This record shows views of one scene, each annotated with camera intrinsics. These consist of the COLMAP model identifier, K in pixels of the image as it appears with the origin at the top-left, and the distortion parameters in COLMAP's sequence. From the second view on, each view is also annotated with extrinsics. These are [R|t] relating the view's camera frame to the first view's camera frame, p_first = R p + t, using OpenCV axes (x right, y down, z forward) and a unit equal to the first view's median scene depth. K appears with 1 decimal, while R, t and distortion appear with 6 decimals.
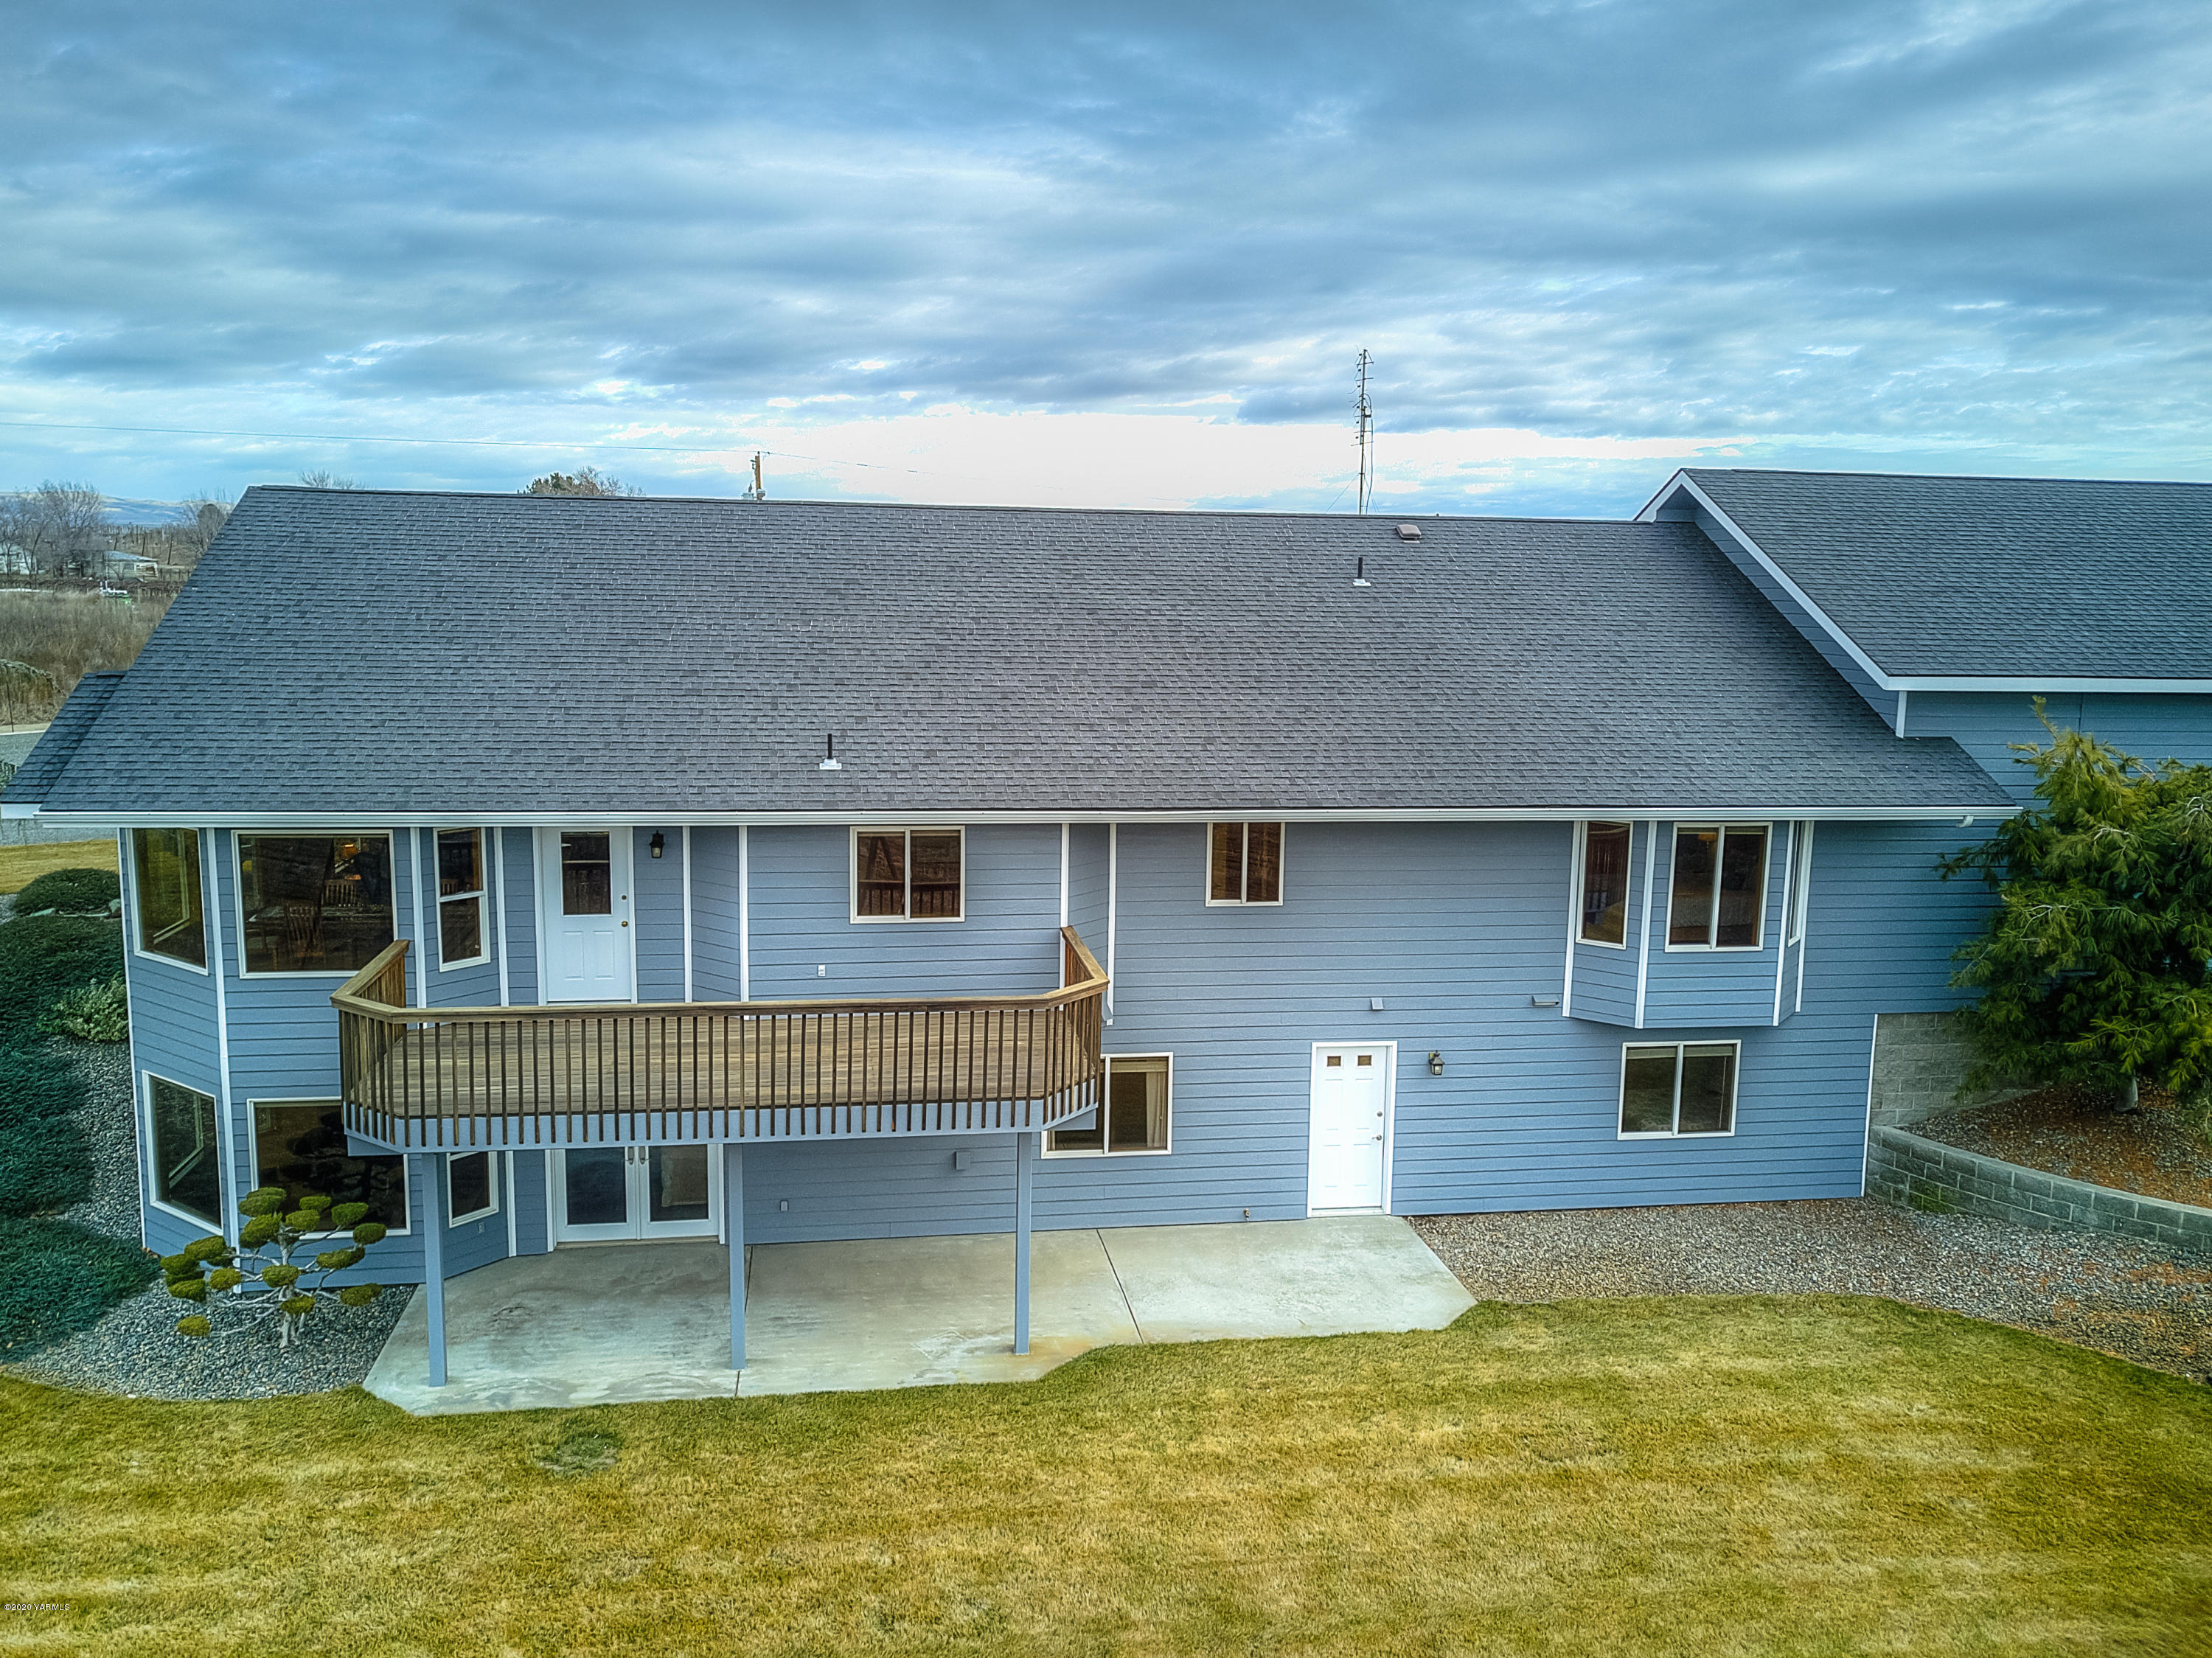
lens RADIAL K [[1731.3, 0, 1106.0], [0, 1731.3, 829.0], [0, 0, 1]] dist [-0.000913, -0.000353]
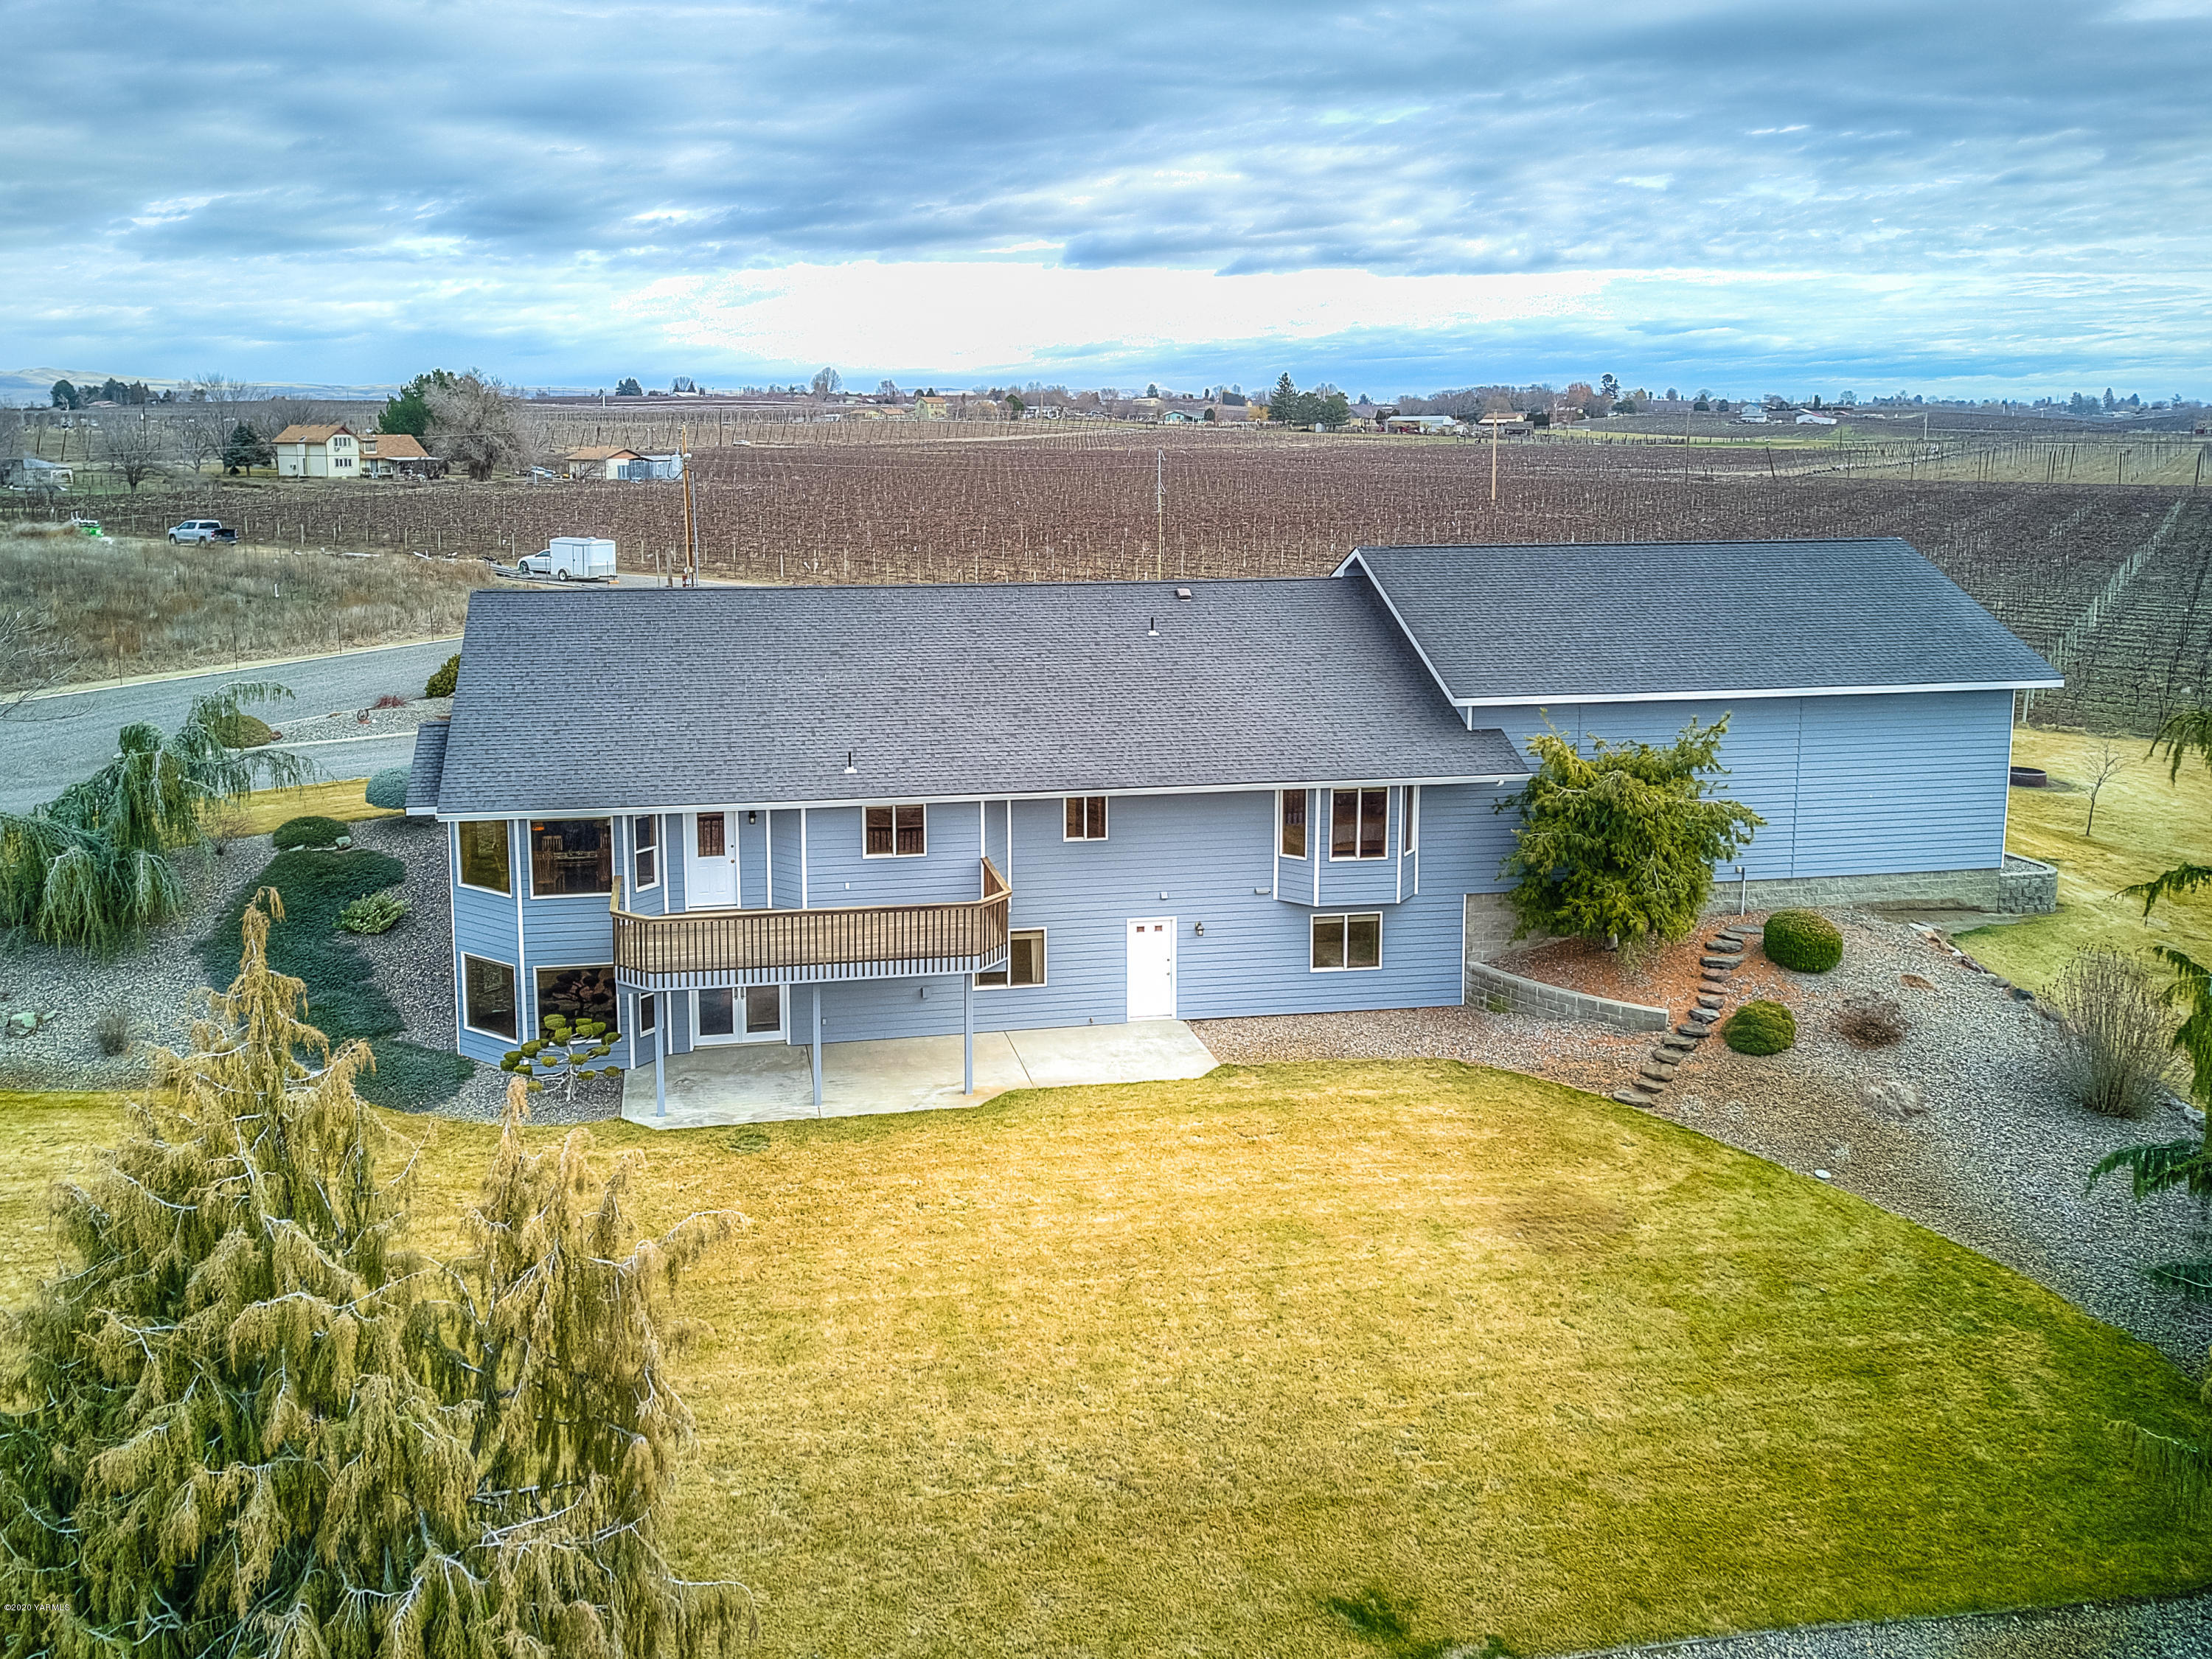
lens RADIAL K [[1742.3, 0, 972.1], [0, 1742.3, 638.1], [0, 0, 1]] dist [0.010662, -0.004805]
pose [[0.999755, -0.021484, 0.005365, -0.041459], [0.021616, 0.999433, -0.025830, -0.126024], [-0.004807, 0.025940, 0.999652, -0.809356]]
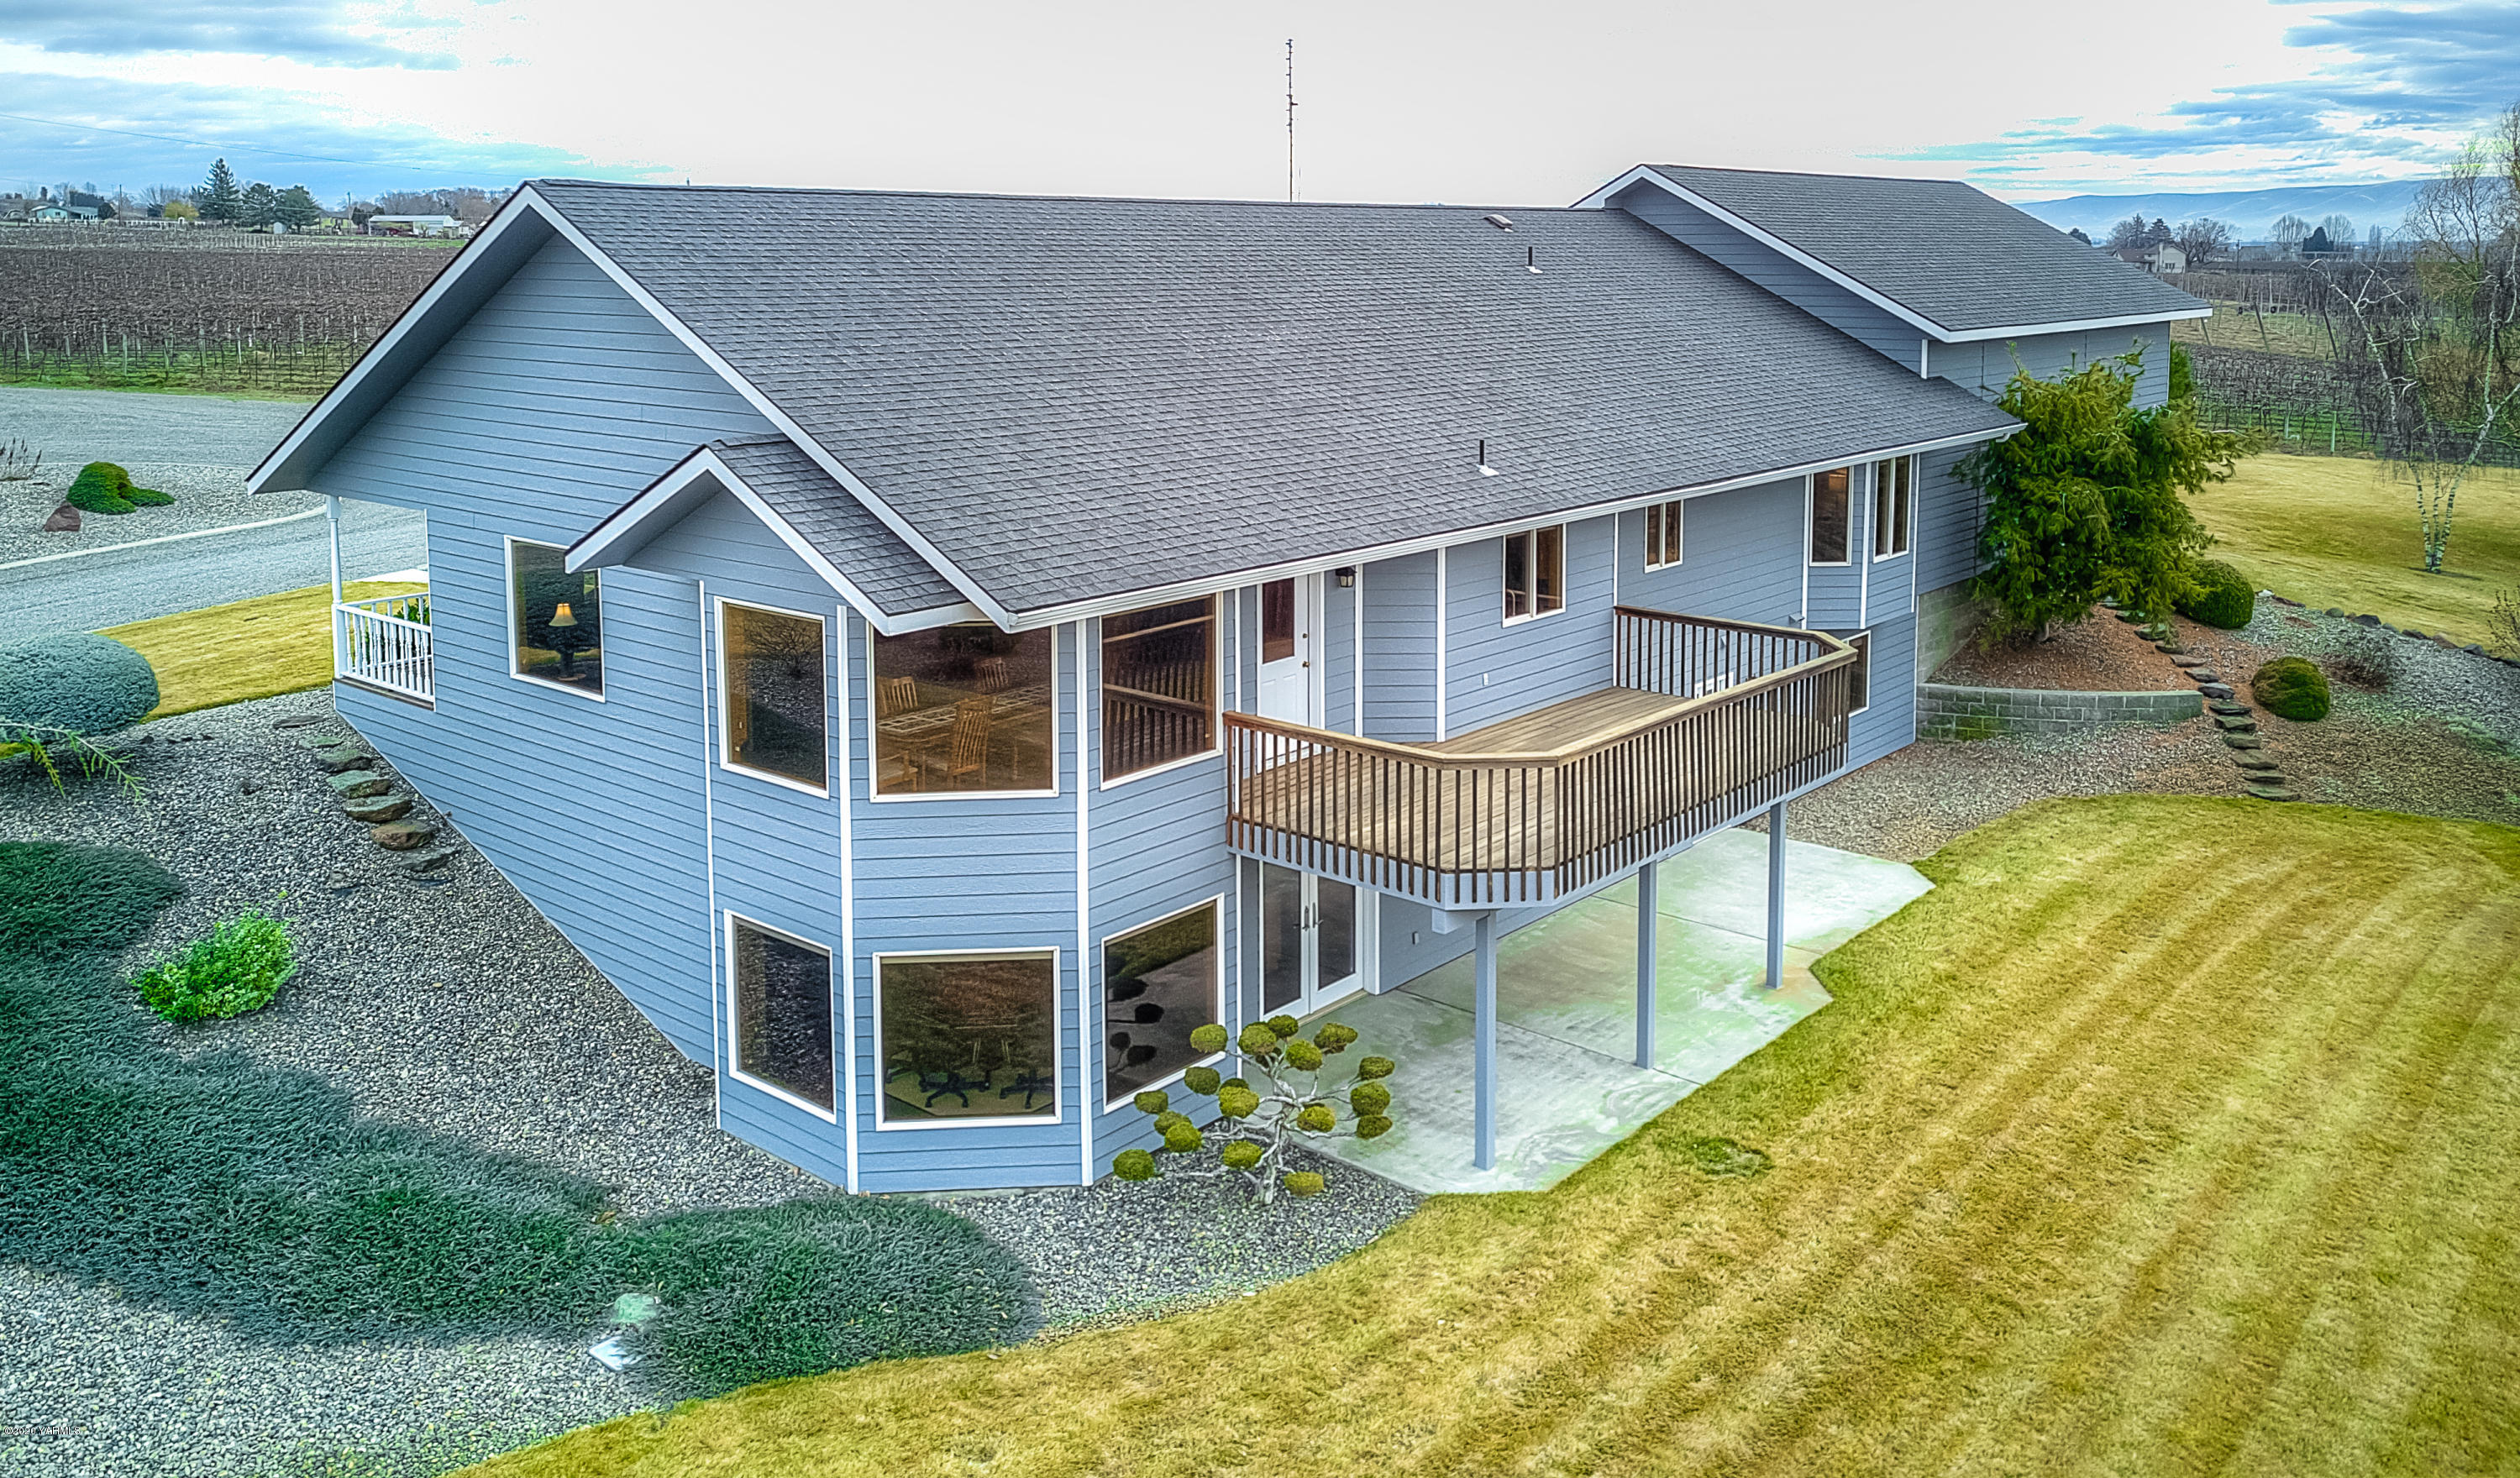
lens RADIAL K [[1968.3, 0, 1258.2], [0, 1968.3, 485.1], [0, 0, 1]] dist [0.002882, 0.001774]
pose [[0.763905, -0.098172, 0.637818, -0.990599], [0.109747, 0.993727, 0.021510, -0.069172], [-0.635928, 0.053567, 0.769887, 0.219224]]
